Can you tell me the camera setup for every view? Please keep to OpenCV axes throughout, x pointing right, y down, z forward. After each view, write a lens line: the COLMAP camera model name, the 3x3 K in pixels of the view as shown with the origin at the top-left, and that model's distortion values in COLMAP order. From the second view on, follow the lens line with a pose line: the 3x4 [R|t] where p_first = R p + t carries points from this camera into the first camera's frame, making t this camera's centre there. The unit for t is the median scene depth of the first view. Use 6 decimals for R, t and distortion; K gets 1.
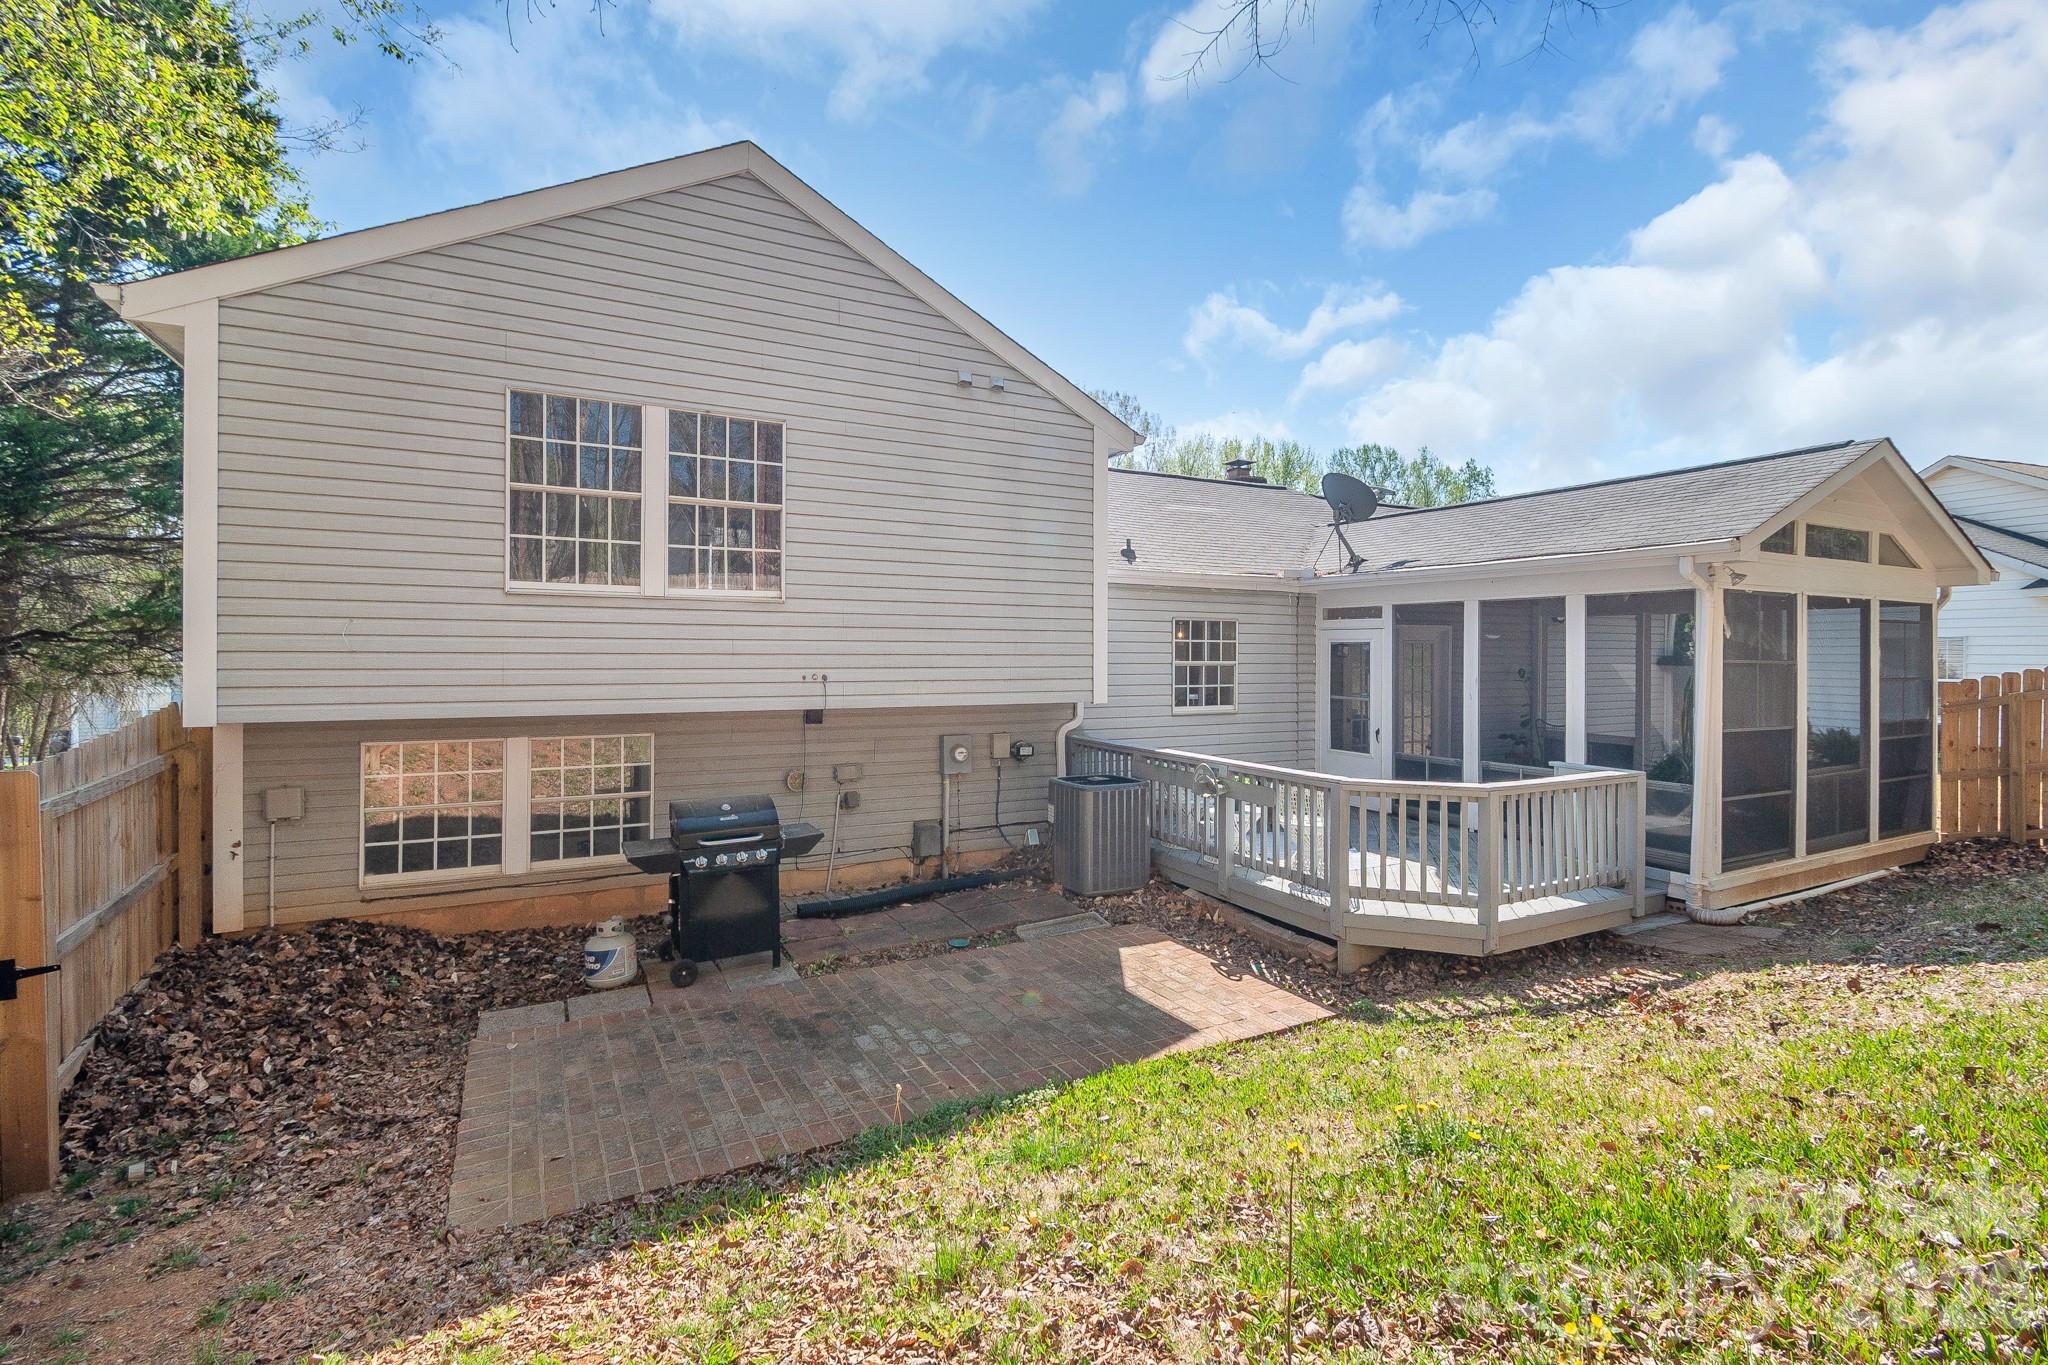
lens RADIAL K [[943.9, 0, 1025.5], [0, 943.9, 654.7], [0, 0, 1]] dist [0.002977, 0.000511]
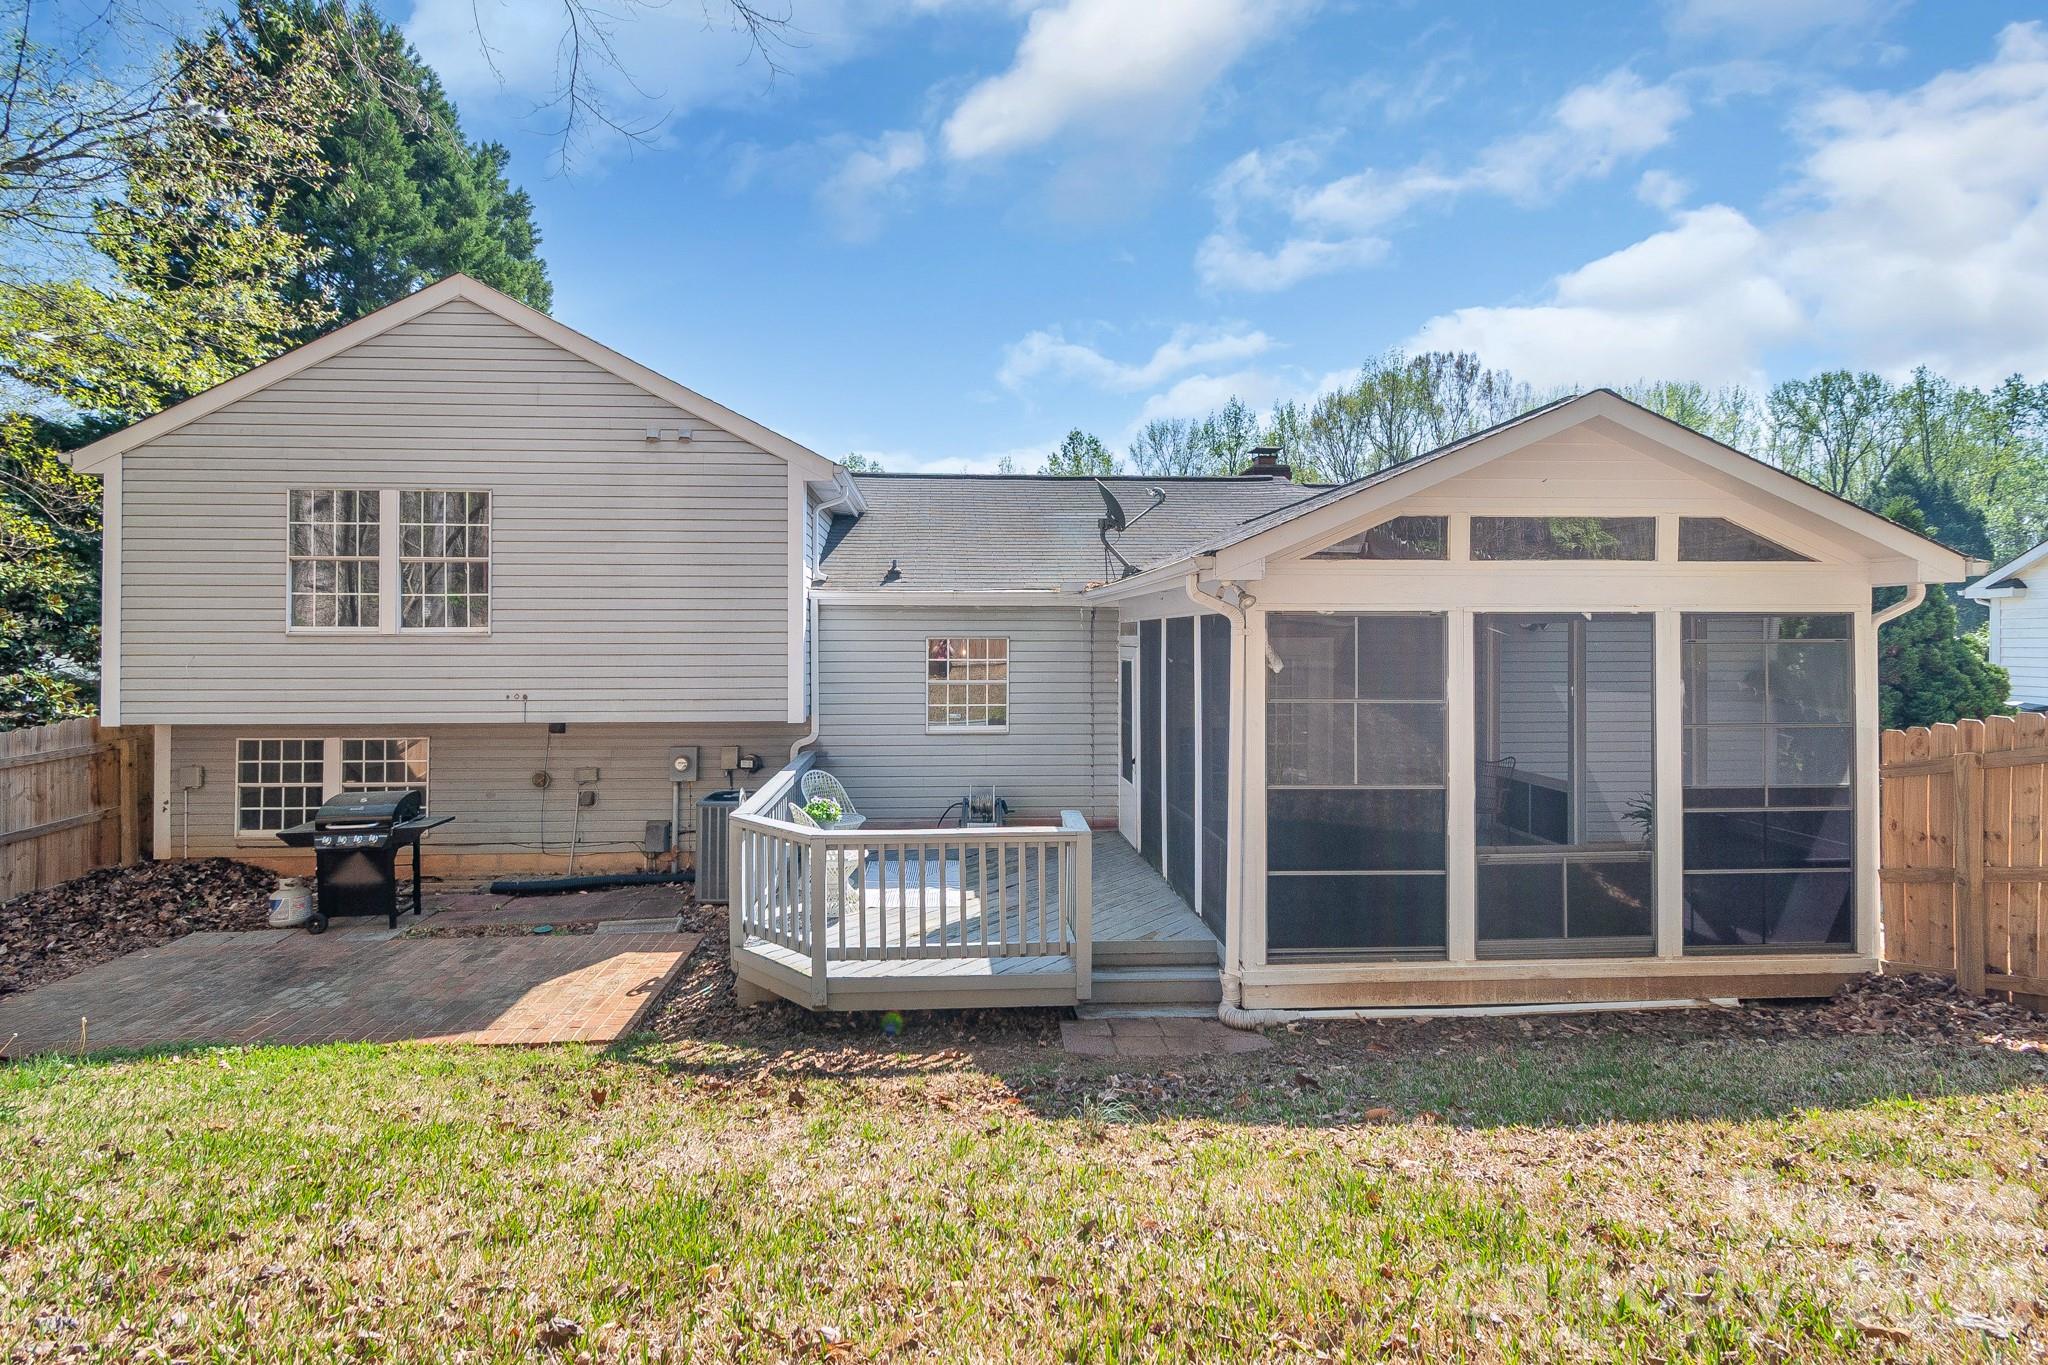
lens RADIAL K [[941.8, 0, 1034.8], [0, 941.8, 630.3], [0, 0, 1]] dist [0.002086, 0.000134]
pose [[0.901607, -0.008703, -0.432469, 0.854116], [0.004263, 0.999928, -0.011235, -0.042529], [0.432536, 0.008286, 0.901579, 0.180170]]
